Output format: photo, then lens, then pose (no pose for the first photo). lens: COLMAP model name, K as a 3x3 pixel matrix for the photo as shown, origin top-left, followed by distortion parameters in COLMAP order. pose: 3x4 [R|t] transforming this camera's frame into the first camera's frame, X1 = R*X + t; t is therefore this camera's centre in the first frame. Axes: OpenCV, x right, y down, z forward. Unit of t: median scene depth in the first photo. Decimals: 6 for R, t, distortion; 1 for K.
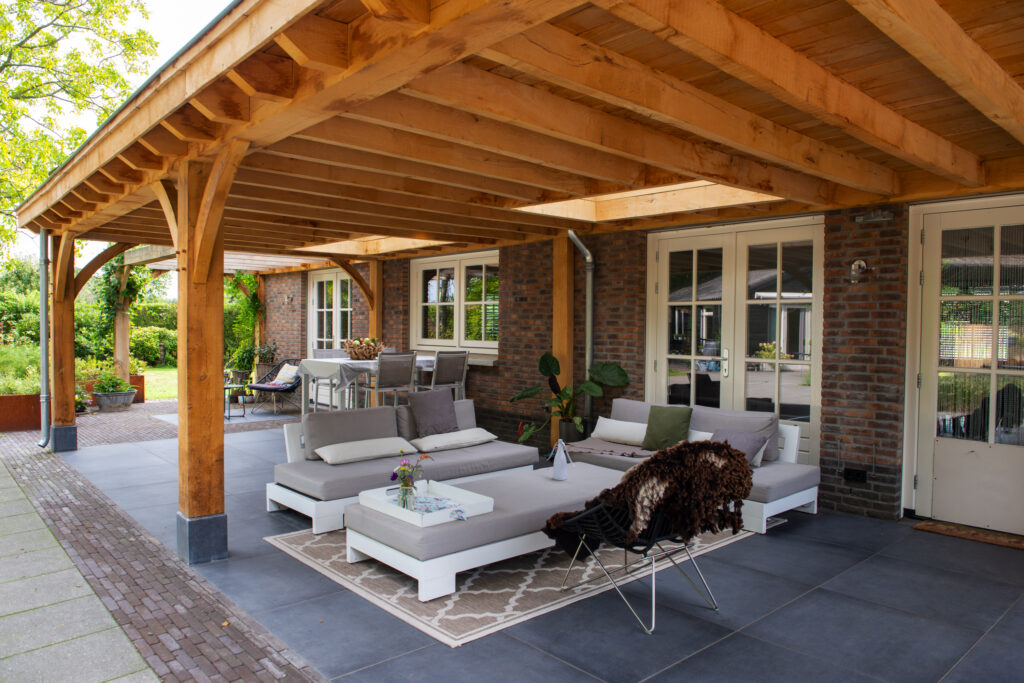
lens RADIAL K [[708.9, 0, 511.7], [0, 708.9, 344.1], [0, 0, 1]] dist [-0.047948, -0.003594]
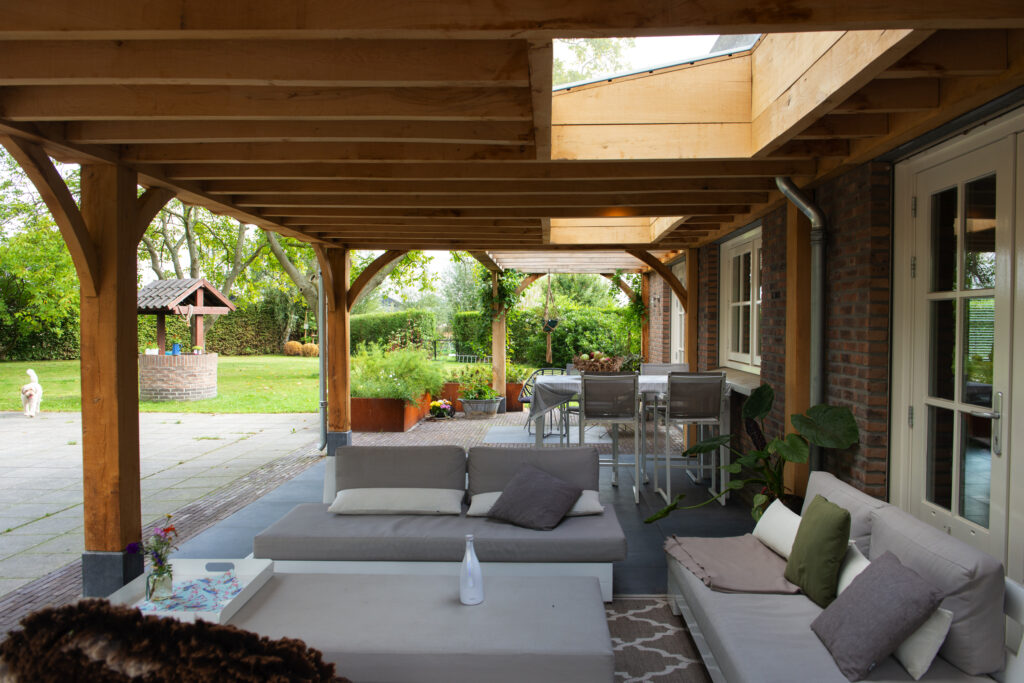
lens RADIAL K [[780.3, 0, 520.9], [0, 780.3, 343.2], [0, 0, 1]] dist [-0.028774, -0.003737]
pose [[0.722525, 0.010062, -0.691271, 0.384247], [-0.013470, 0.999909, 0.000475, -0.019659], [0.691213, 0.008968, 0.722595, 0.385183]]
